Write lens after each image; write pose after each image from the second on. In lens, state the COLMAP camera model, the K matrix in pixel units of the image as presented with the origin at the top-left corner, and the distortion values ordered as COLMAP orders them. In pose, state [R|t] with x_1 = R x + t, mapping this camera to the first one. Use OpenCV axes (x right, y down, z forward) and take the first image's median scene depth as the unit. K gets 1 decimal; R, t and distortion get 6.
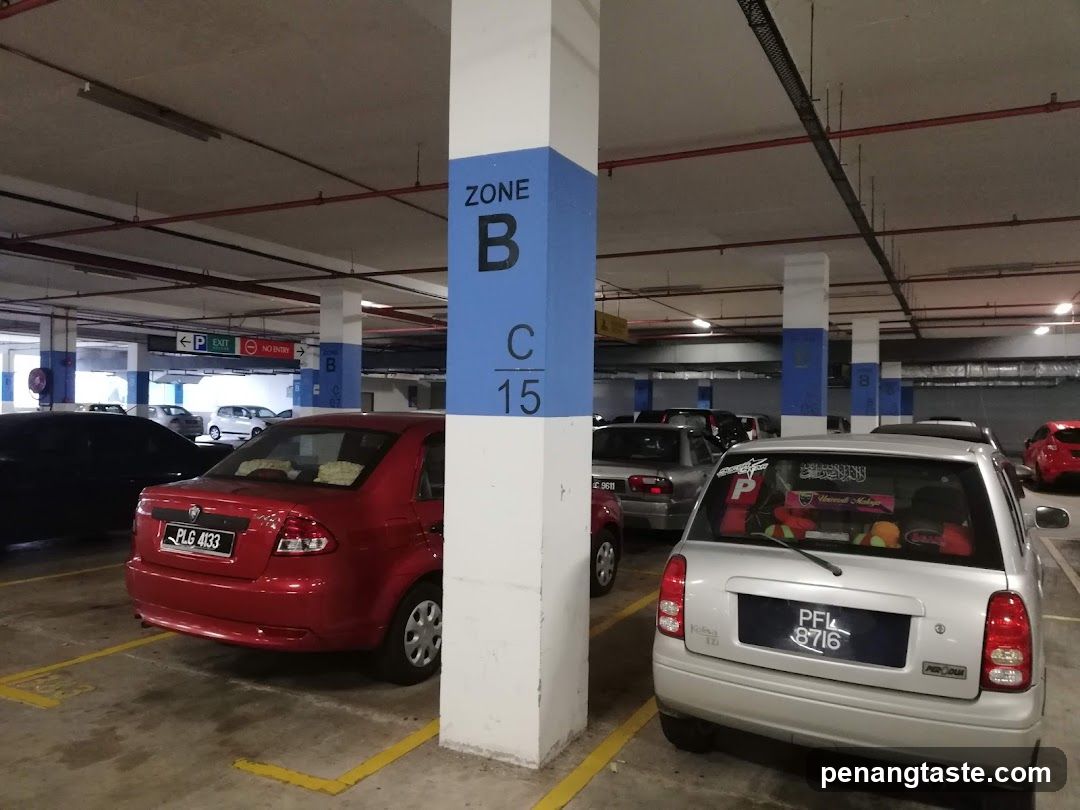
lens RADIAL K [[816.7, 0, 538.2], [0, 816.7, 407.4], [0, 0, 1]] dist [0.009426, -0.017076]
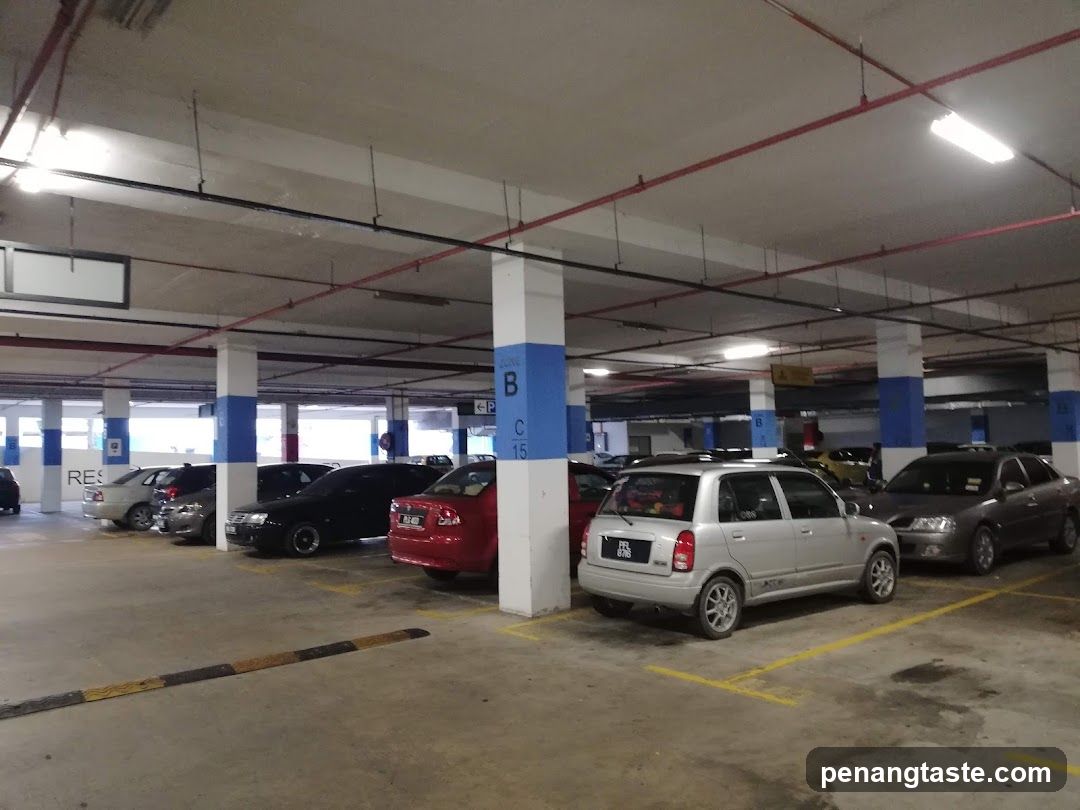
lens RADIAL K [[816.7, 0, 542.3], [0, 816.7, 403.5], [0, 0, 1]] dist [0.009426, -0.017076]
pose [[0.924494, -0.059489, -0.376525, 0.574627], [0.039663, 0.997398, -0.060199, -0.004536], [0.379127, 0.040719, 0.924448, -0.690980]]
